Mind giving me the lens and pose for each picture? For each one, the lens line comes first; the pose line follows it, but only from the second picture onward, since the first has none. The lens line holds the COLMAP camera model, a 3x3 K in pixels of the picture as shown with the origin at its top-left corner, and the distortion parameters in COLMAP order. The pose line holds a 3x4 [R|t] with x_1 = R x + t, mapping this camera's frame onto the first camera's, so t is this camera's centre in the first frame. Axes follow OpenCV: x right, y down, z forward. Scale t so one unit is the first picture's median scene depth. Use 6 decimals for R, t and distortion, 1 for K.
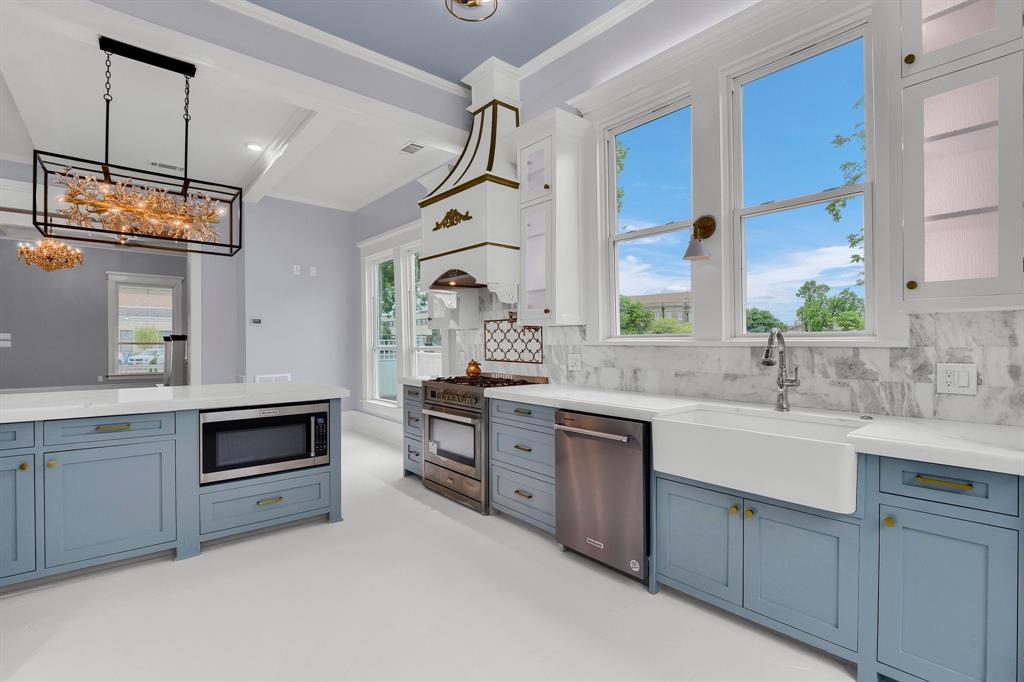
lens RADIAL K [[479.3, 0, 509.6], [0, 479.3, 345.5], [0, 0, 1]] dist [-0.000345, -0.000362]
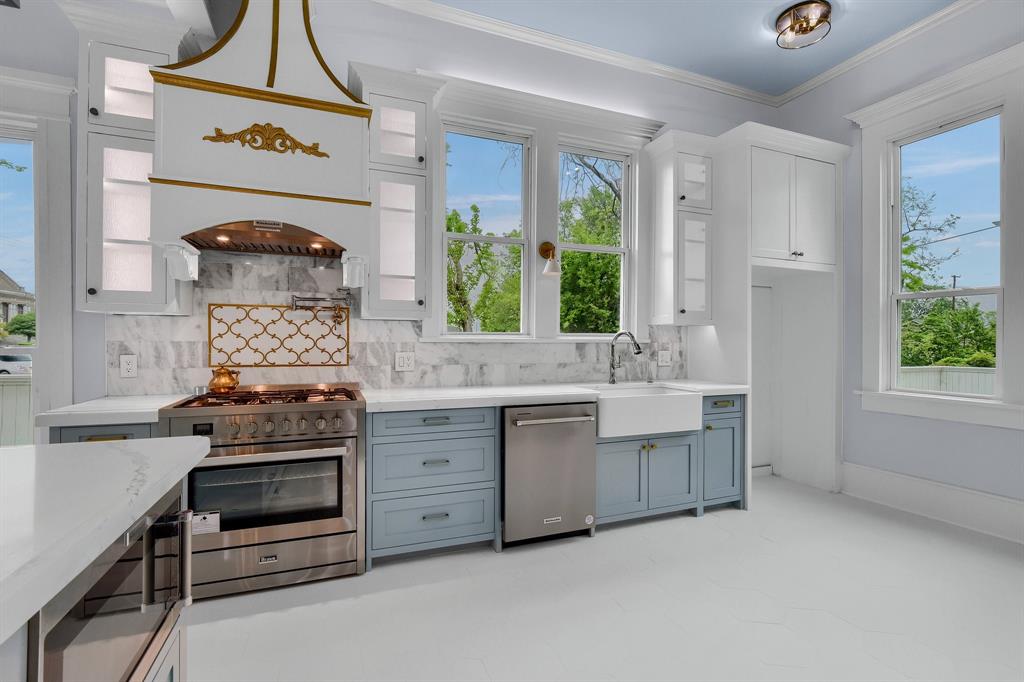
lens RADIAL K [[479.3, 0, 509.6], [0, 479.3, 345.5], [0, 0, 1]] dist [-0.000345, -0.000362]
pose [[0.312101, -0.002584, 0.950046, -0.665644], [0.005415, 0.999985, 0.000941, 0.005656], [-0.950034, 0.004851, 0.312110, 0.551258]]
